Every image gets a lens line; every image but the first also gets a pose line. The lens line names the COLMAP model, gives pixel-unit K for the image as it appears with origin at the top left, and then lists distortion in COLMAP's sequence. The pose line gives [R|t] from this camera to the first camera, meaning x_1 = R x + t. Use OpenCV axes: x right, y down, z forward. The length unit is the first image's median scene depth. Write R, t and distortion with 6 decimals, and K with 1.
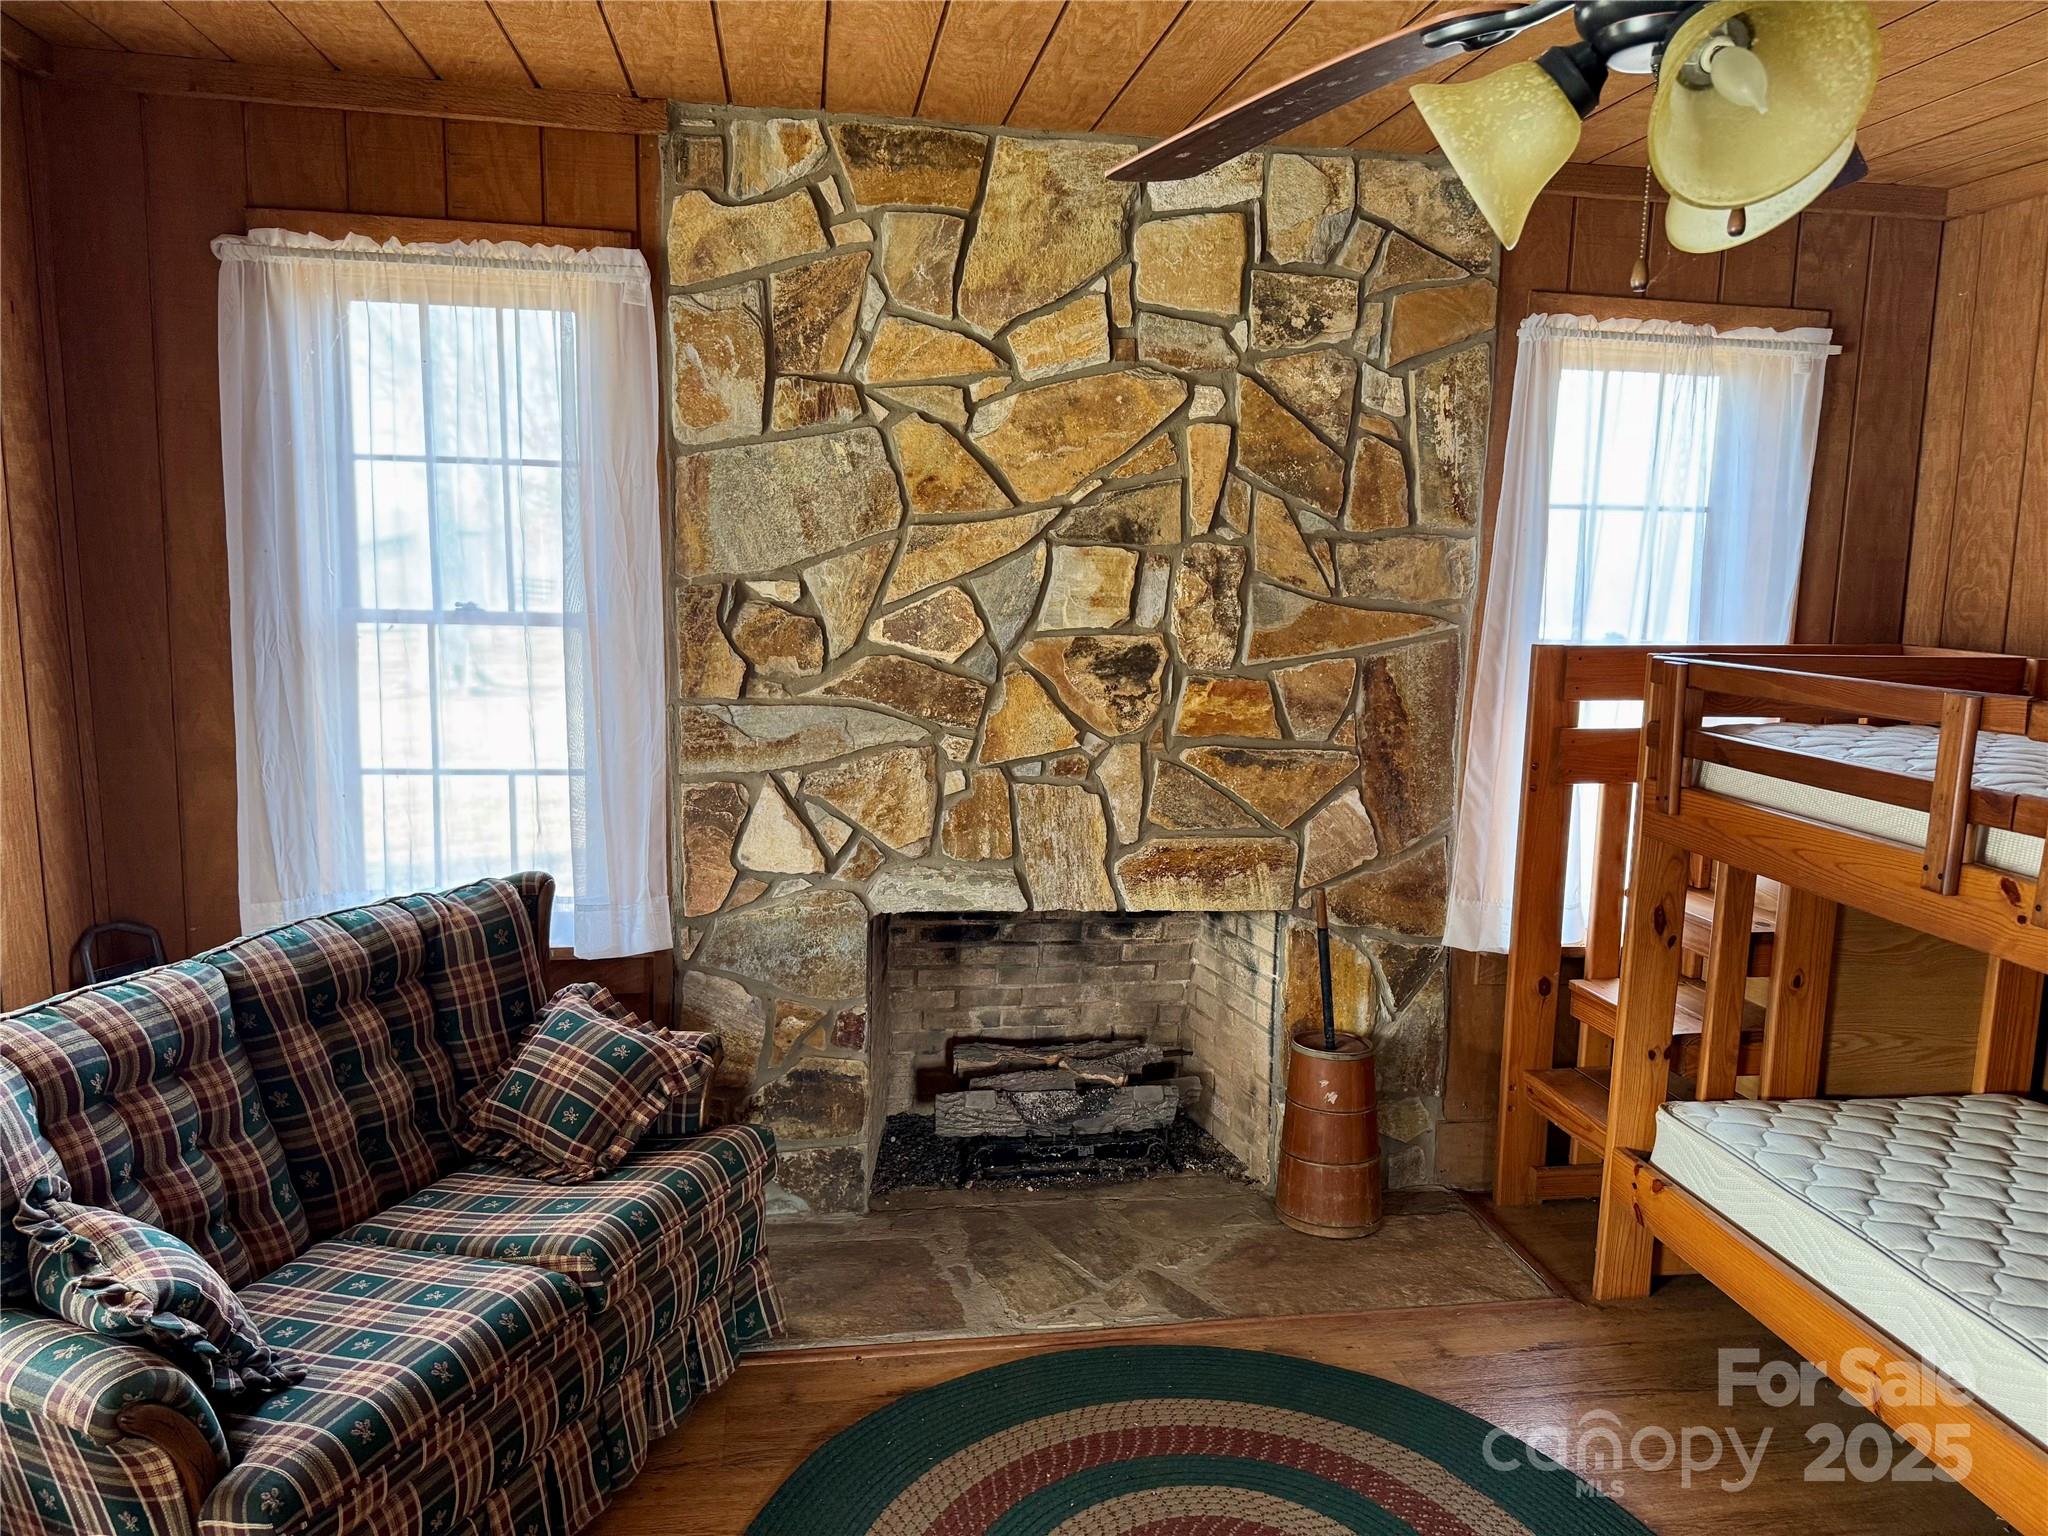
lens RADIAL K [[1435.8, 0, 954.7], [0, 1435.8, 747.3], [0, 0, 1]] dist [0.073679, -0.083137]
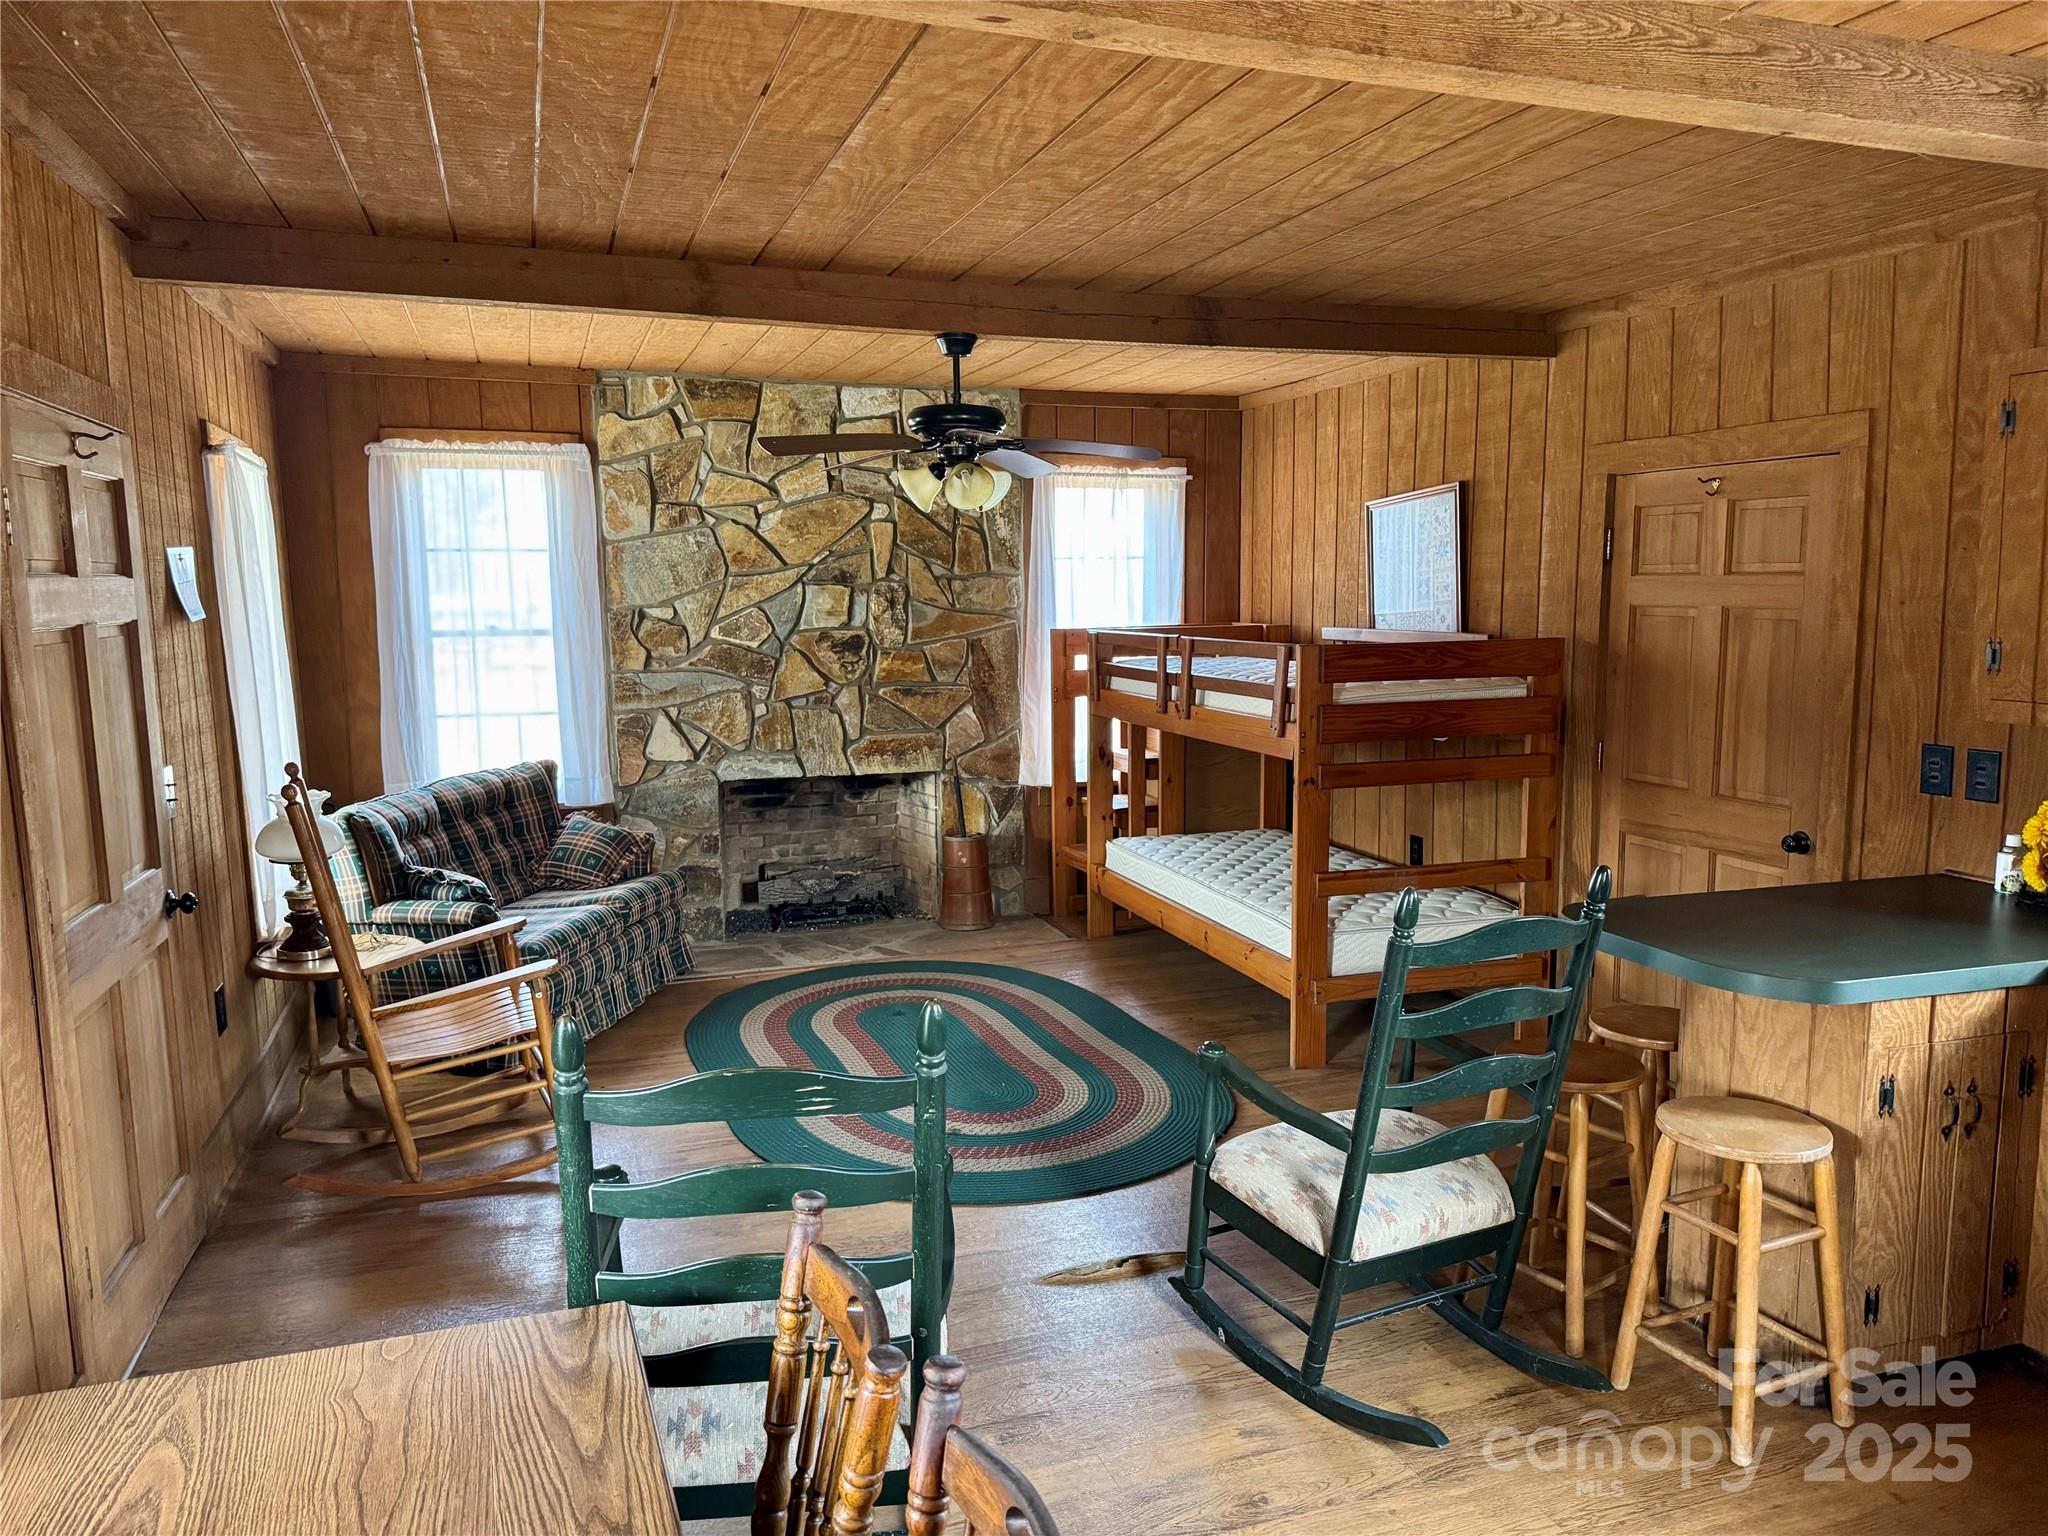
lens RADIAL K [[1435.8, 0, 1061.4], [0, 1435.8, 739.9], [0, 0, 1]] dist [0.073679, -0.083137]
pose [[0.968743, -0.055122, 0.241865, -0.079159], [0.060112, 0.998103, -0.013297, 0.115308], [-0.240673, 0.027421, 0.970219, -0.971145]]
